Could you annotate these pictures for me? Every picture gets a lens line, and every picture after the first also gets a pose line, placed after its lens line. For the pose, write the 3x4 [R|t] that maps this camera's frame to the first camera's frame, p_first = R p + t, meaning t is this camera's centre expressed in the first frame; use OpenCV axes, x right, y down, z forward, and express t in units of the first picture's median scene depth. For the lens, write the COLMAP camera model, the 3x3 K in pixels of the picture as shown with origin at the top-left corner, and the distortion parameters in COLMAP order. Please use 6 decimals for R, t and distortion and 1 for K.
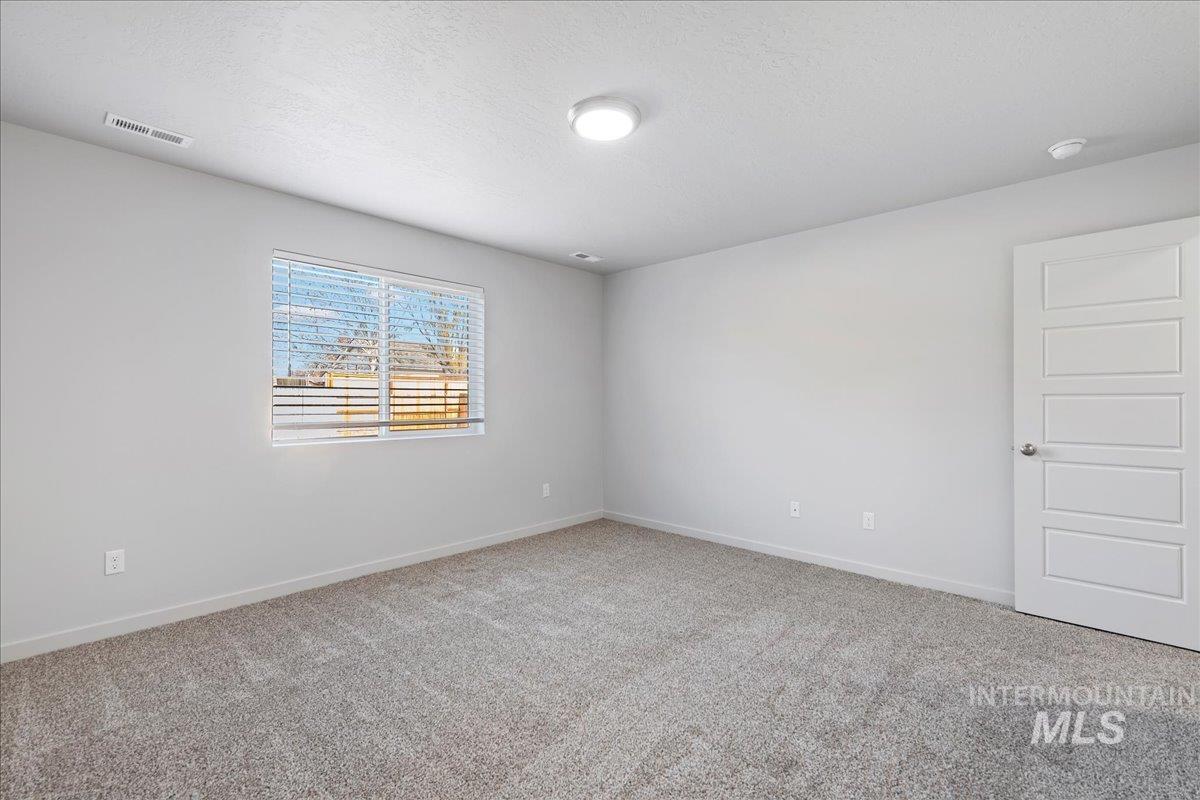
lens RADIAL K [[470.1, 0, 601.0], [0, 470.1, 397.4], [0, 0, 1]] dist [0.002583, -0.000405]
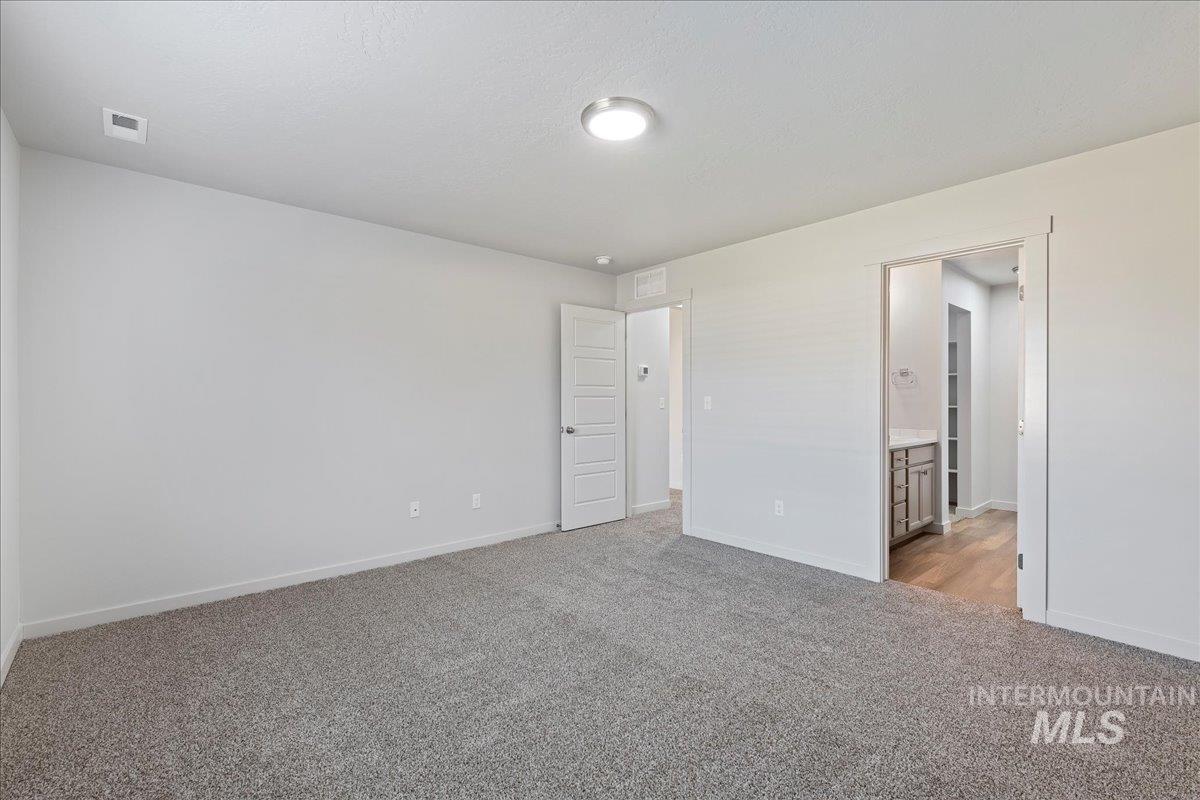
lens RADIAL K [[470.1, 0, 601.0], [0, 470.1, 397.4], [0, 0, 1]] dist [0.002583, -0.000405]
pose [[0.193334, 0.004341, 0.981123, -0.688740], [-0.005277, 0.999980, -0.003385, 0.002749], [-0.981119, -0.004523, 0.193353, 0.588953]]
